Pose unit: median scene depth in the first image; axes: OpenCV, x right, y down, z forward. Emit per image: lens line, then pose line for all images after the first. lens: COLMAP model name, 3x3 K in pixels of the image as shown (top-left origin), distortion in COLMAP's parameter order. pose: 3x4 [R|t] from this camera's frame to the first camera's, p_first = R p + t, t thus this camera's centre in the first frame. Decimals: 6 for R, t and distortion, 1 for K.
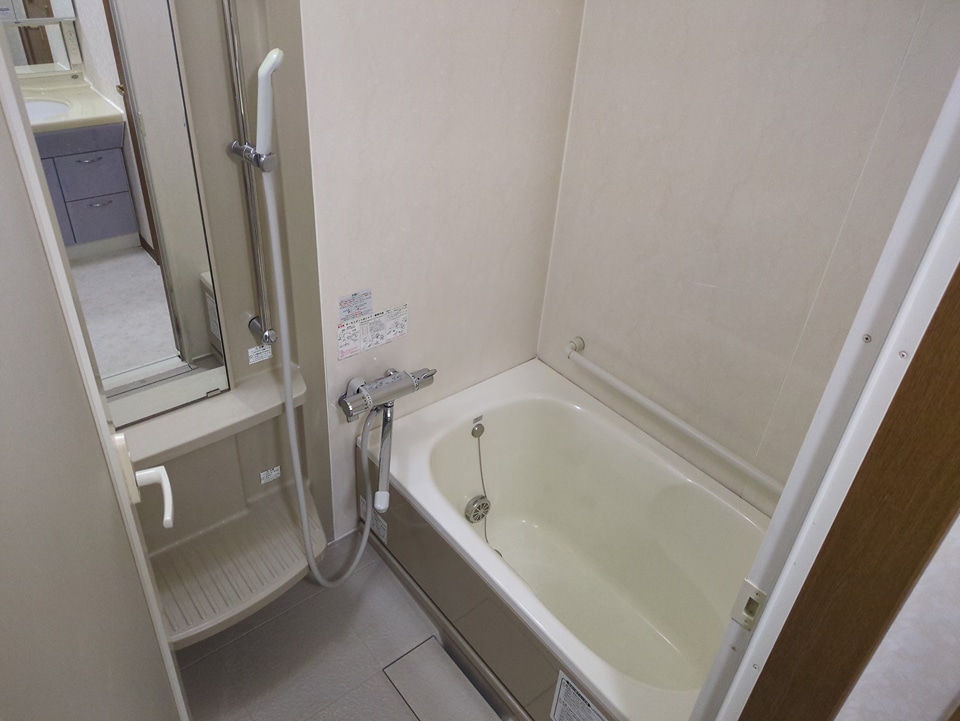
lens RADIAL K [[728.0, 0, 480.0], [0, 728.0, 360.5], [0, 0, 1]] dist [0.051153, -0.042669]
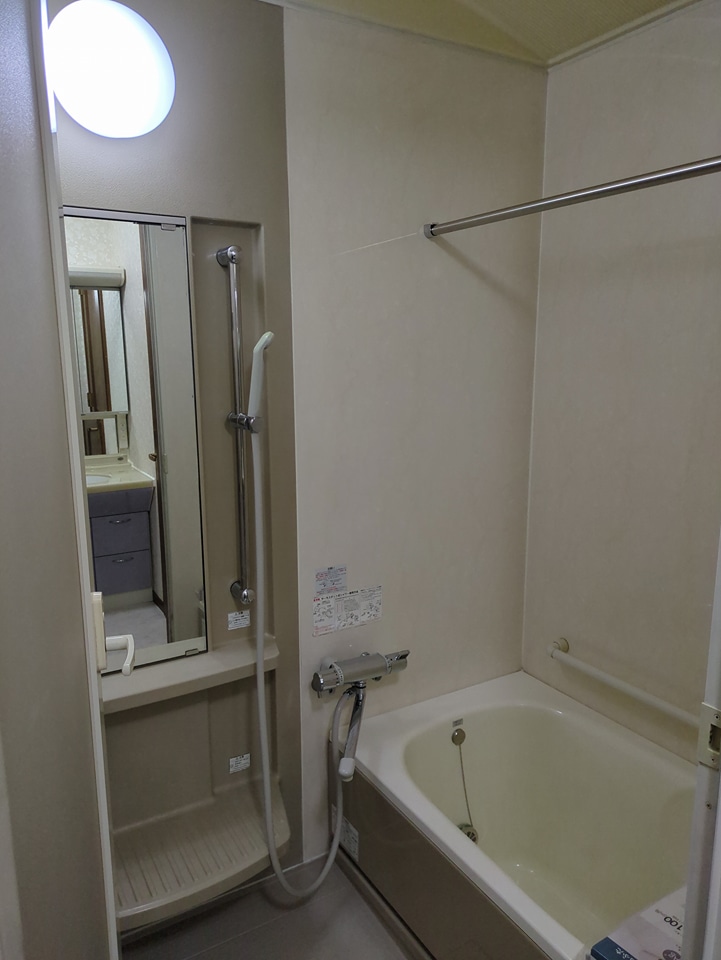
lens RADIAL K [[728.0, 0, 360.5], [0, 728.0, 480.0], [0, 0, 1]] dist [0.051153, -0.042669]
pose [[0.986662, -0.037725, -0.158350, 0.040337], [-0.025969, 0.923836, -0.381907, 0.180781], [0.160697, 0.380926, 0.910534, -0.001784]]
